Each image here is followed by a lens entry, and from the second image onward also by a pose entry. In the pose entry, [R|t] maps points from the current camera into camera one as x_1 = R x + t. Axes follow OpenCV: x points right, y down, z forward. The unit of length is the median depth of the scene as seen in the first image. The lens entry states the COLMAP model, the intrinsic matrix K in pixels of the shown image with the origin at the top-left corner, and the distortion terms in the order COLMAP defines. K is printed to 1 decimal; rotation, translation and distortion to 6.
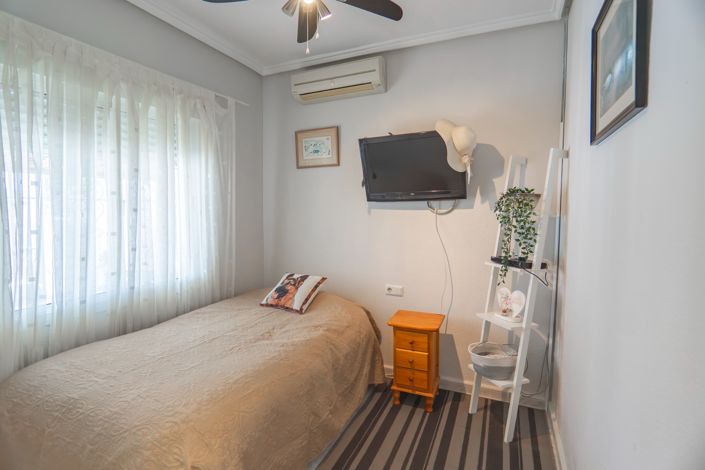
lens RADIAL K [[342.7, 0, 351.1], [0, 342.7, 229.0], [0, 0, 1]] dist [-0.019708, 0.009467]
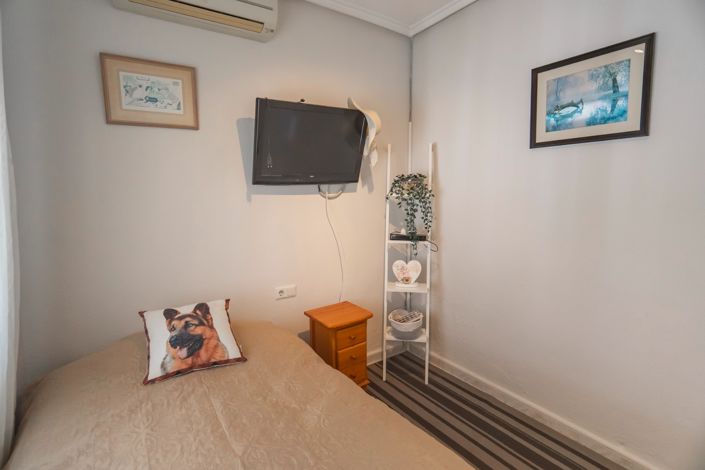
lens RADIAL K [[342.7, 0, 351.1], [0, 342.7, 229.0], [0, 0, 1]] dist [-0.019708, 0.009467]
pose [[0.518624, -0.103814, 0.848677, -0.515932], [0.063285, 0.994540, 0.082983, -0.034480], [-0.852657, 0.010671, 0.522362, 0.458145]]
